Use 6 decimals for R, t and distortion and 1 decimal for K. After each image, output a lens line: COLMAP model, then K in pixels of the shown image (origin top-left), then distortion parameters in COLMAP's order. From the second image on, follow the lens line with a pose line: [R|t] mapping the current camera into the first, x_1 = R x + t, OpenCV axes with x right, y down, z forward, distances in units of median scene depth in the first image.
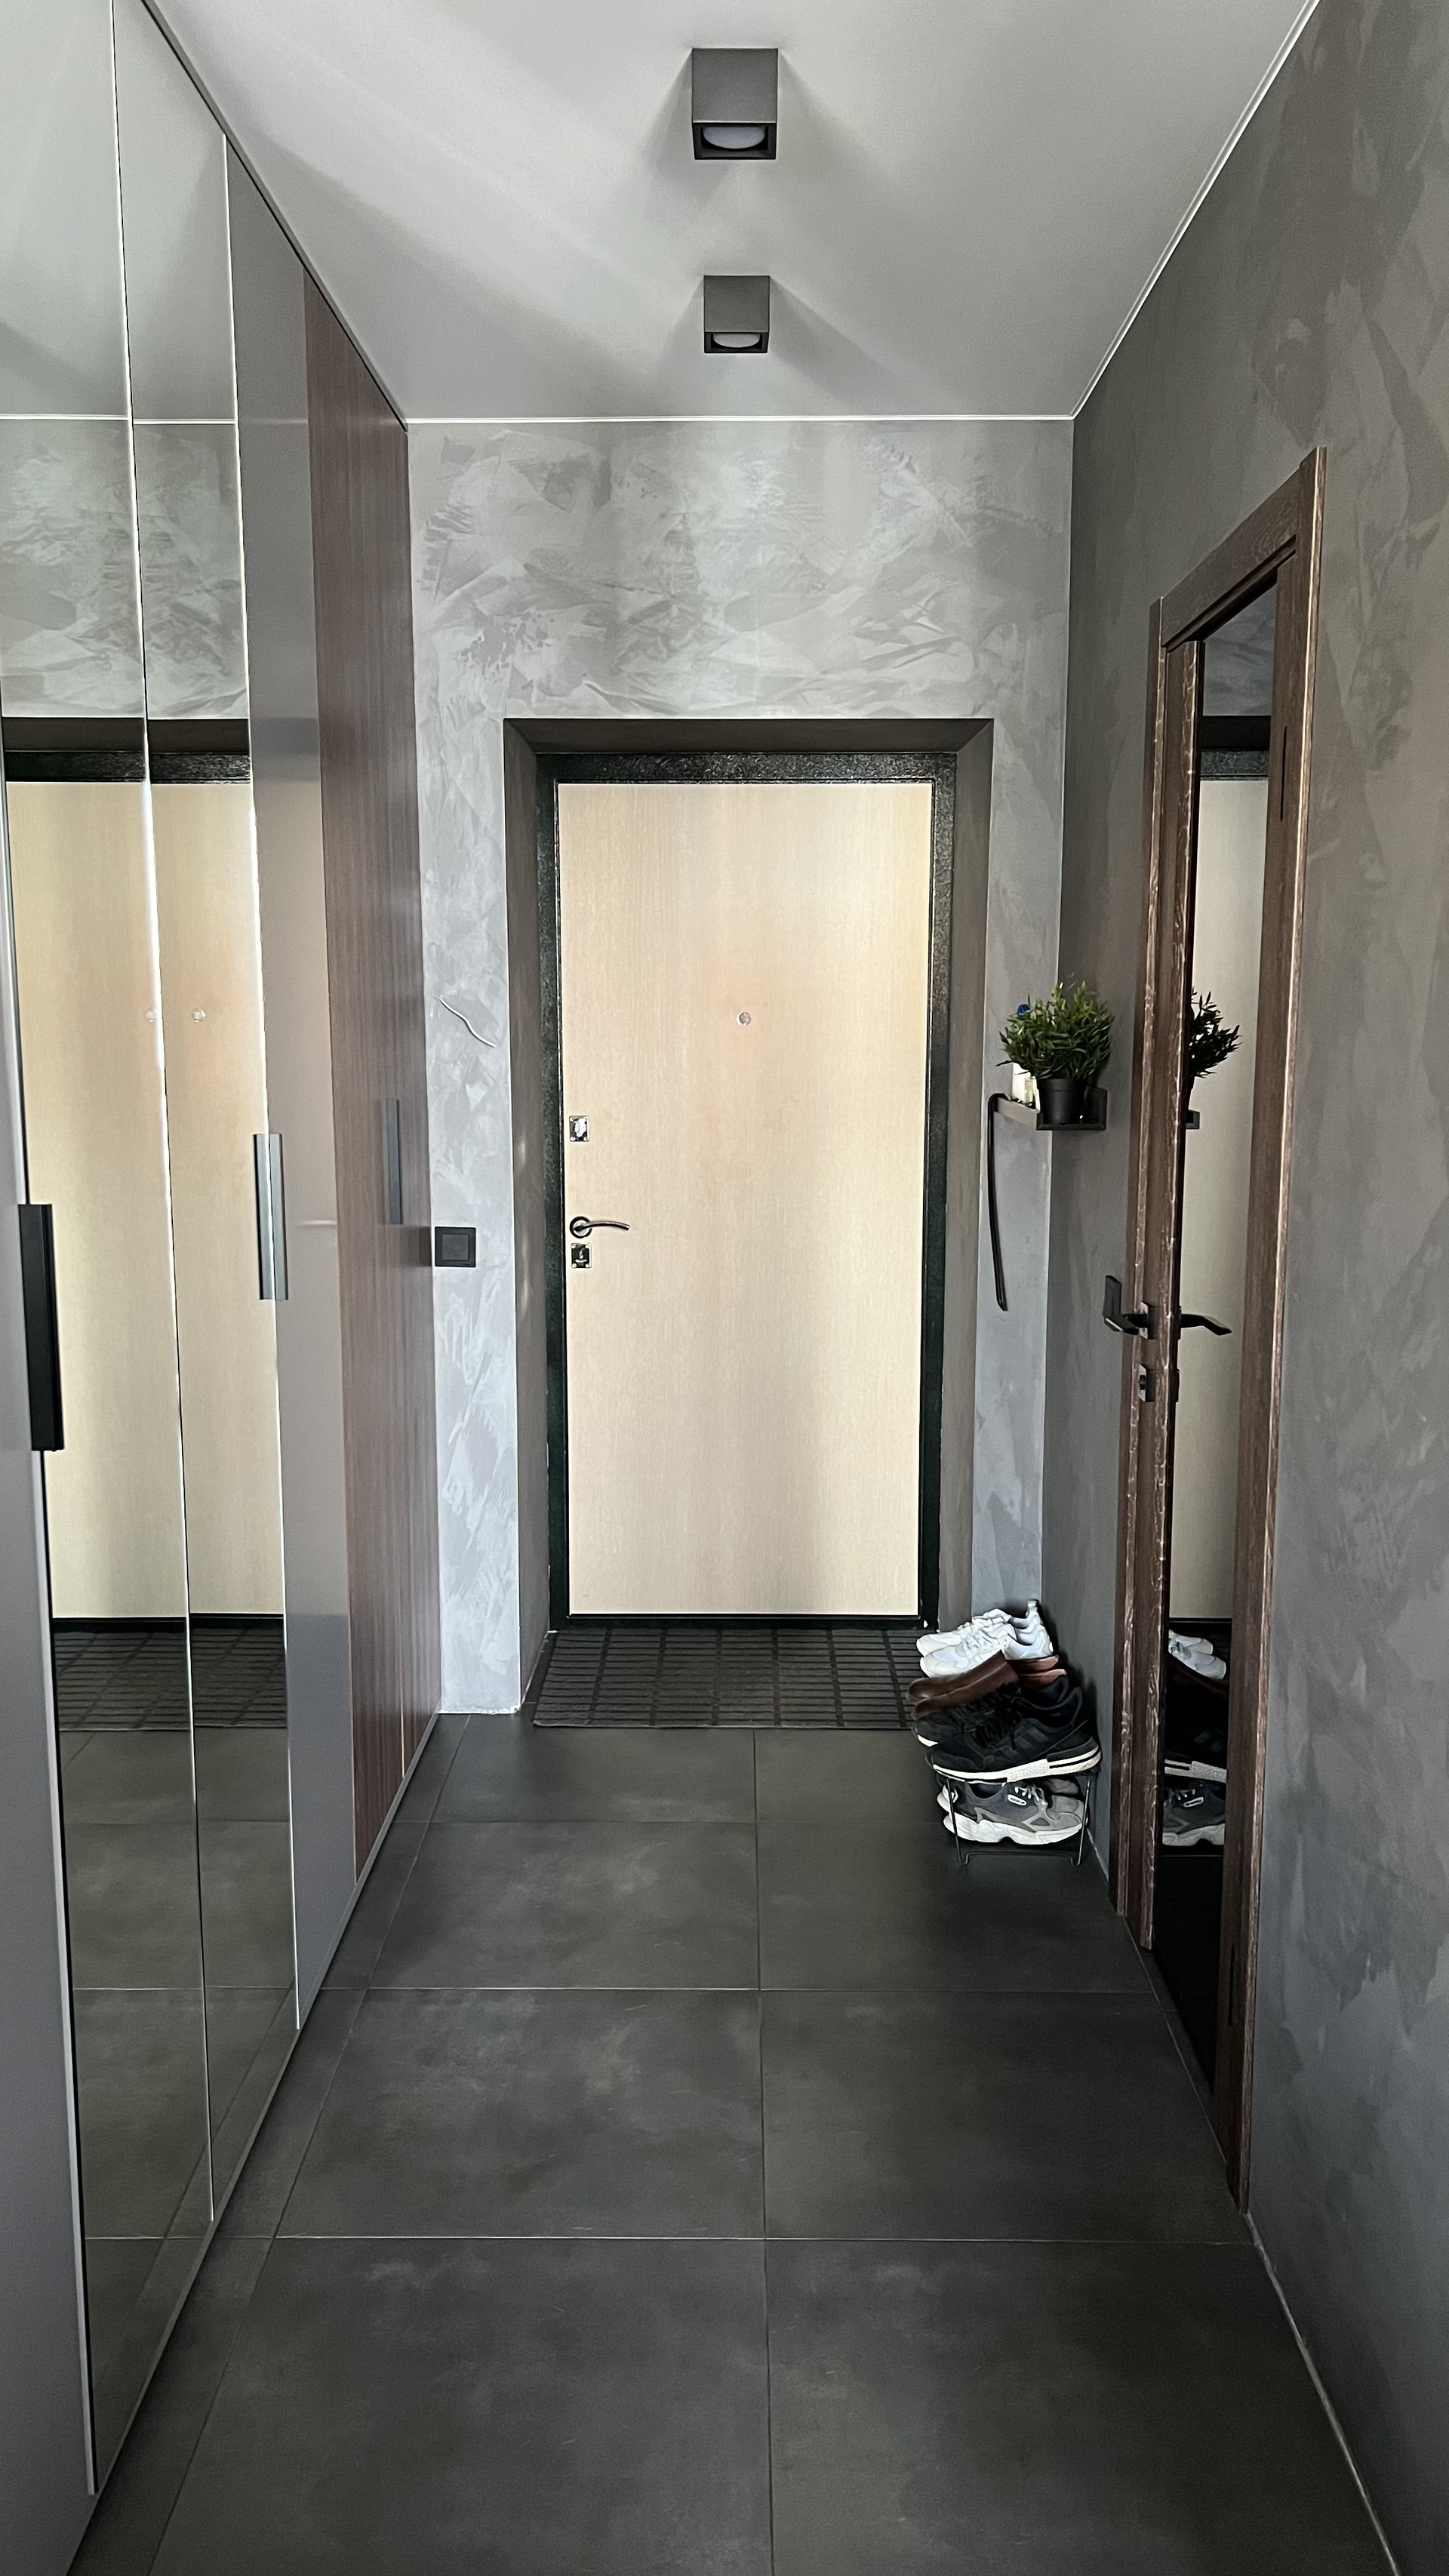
lens RADIAL K [[1950.1, 0, 699.2], [0, 1950.1, 1301.4], [0, 0, 1]] dist [0.079106, -0.091555]
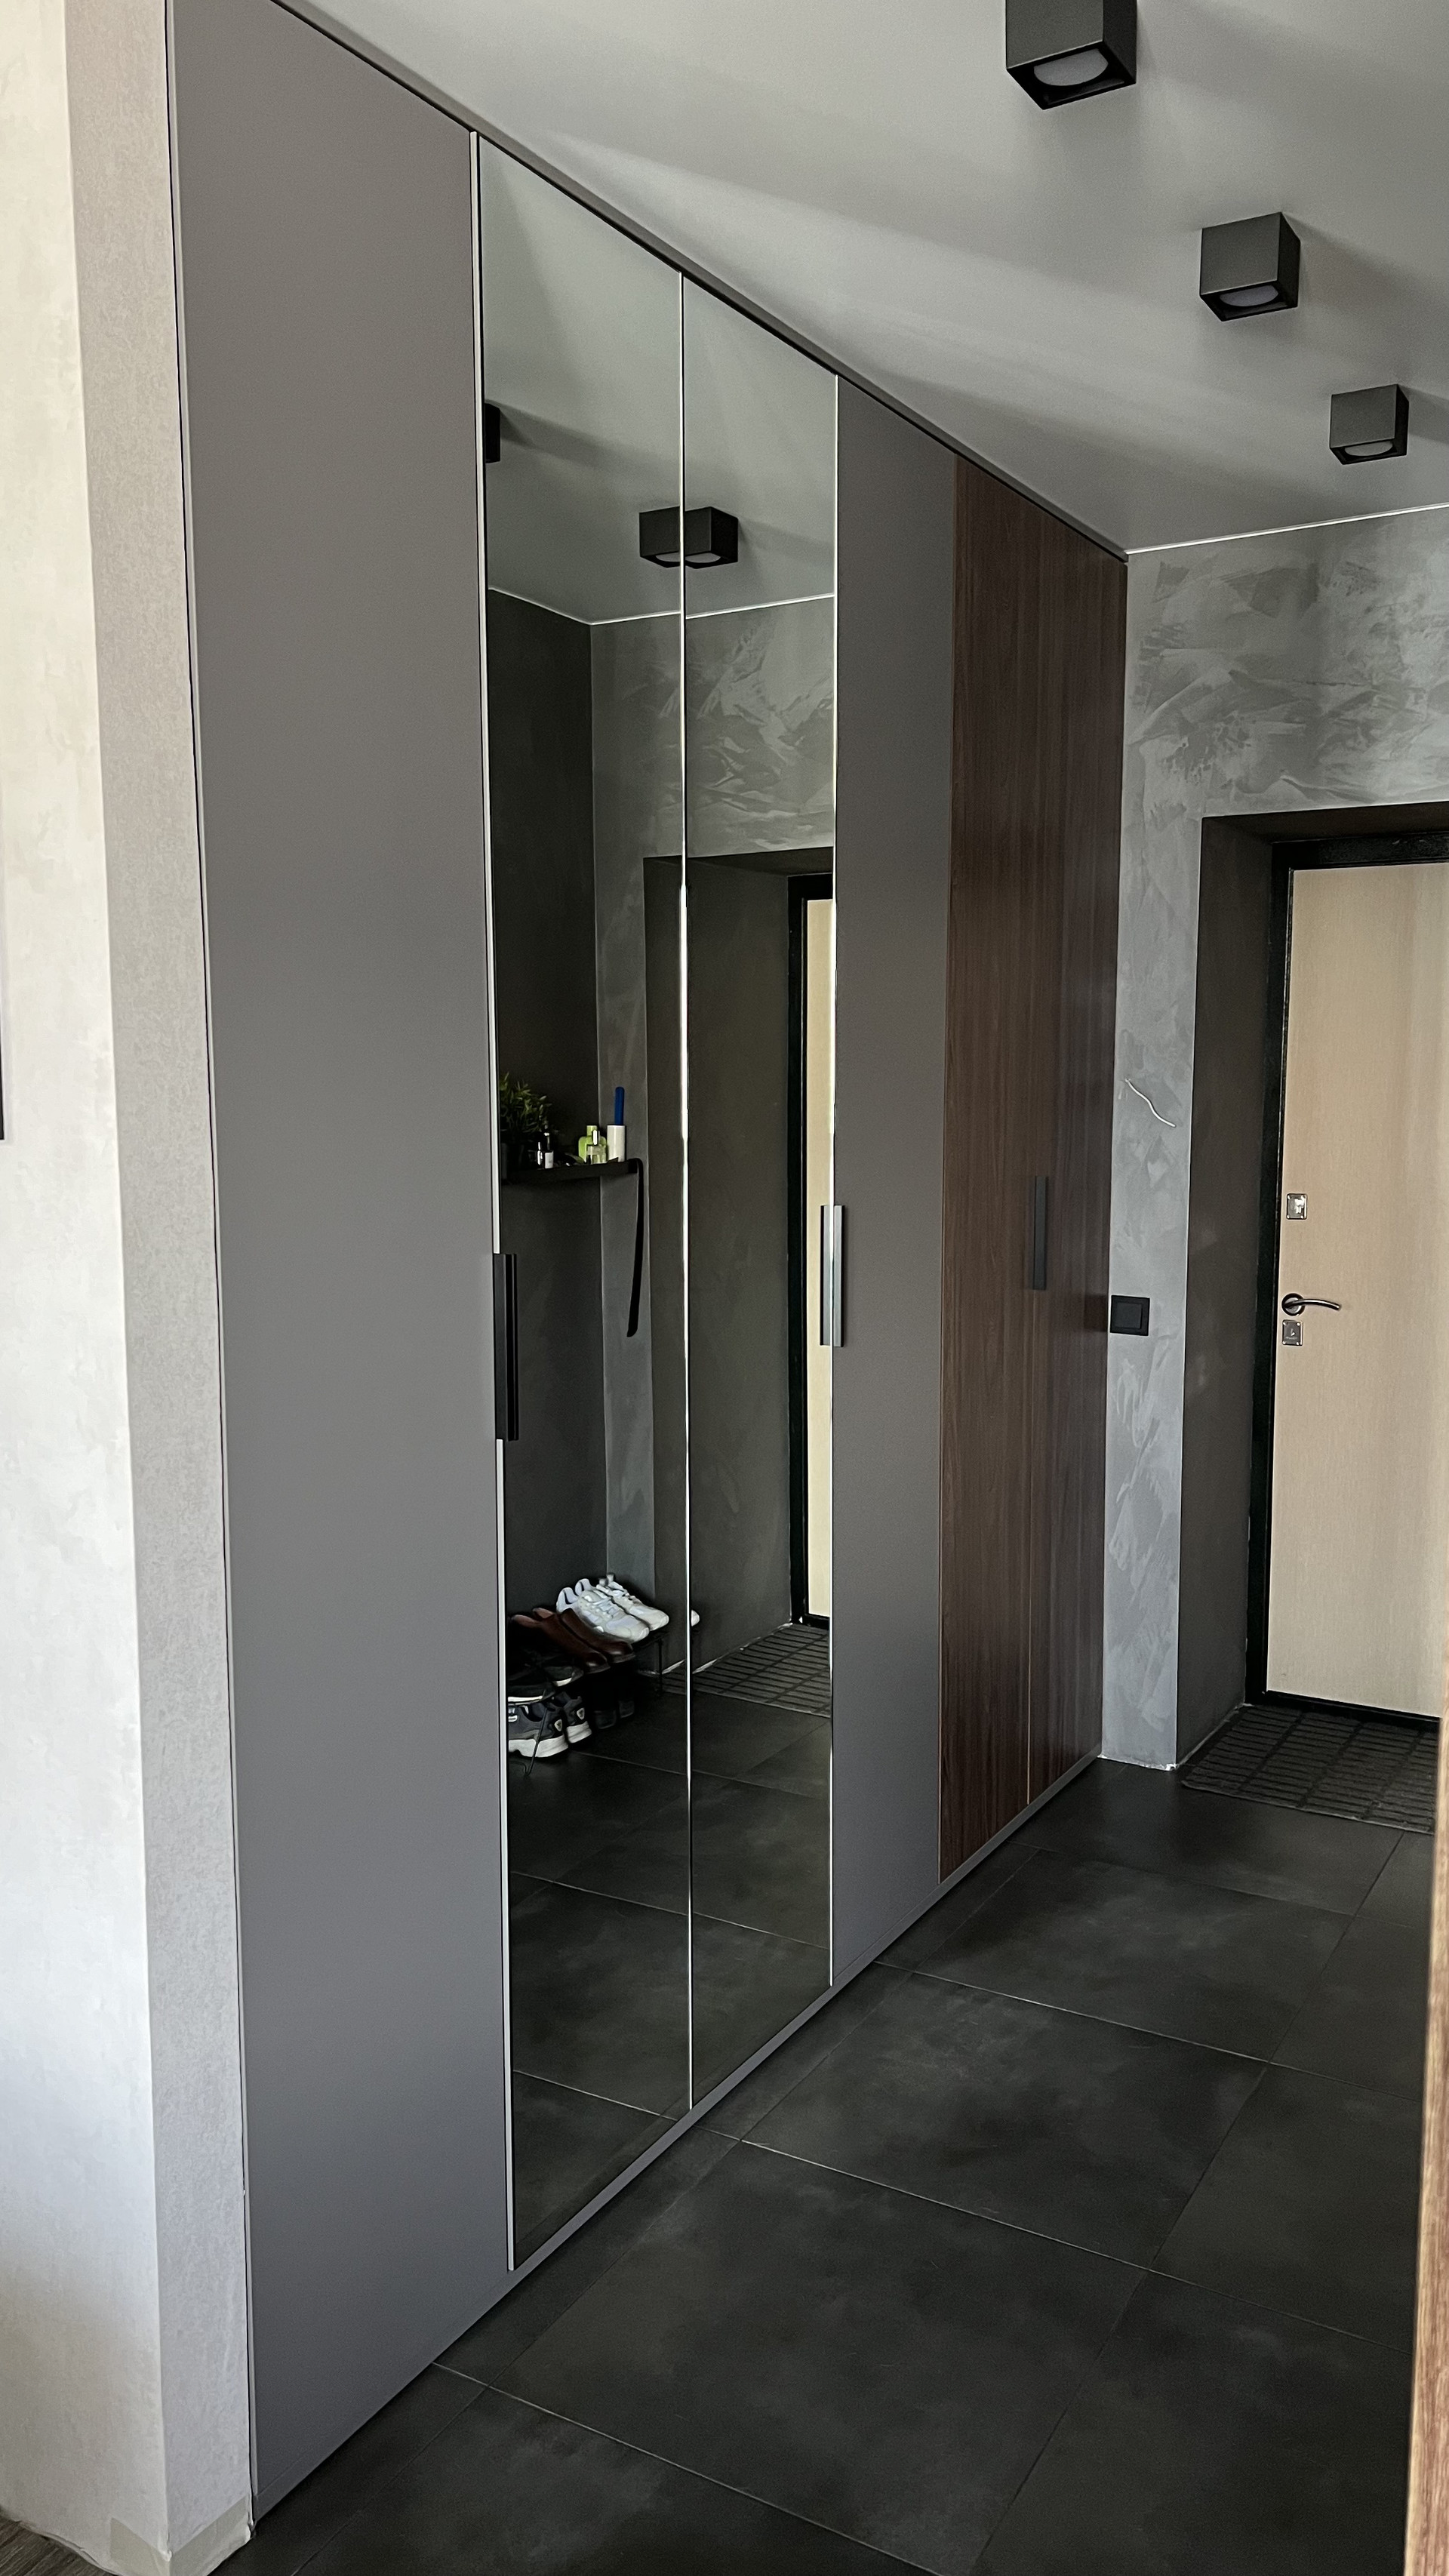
lens RADIAL K [[1950.1, 0, 705.6], [0, 1950.1, 1298.6], [0, 0, 1]] dist [0.079106, -0.091555]
pose [[0.869634, 0.057417, -0.490347, 0.198873], [-0.074697, 0.997082, -0.015721, -0.003213], [0.488013, 0.050299, 0.871386, -0.035449]]
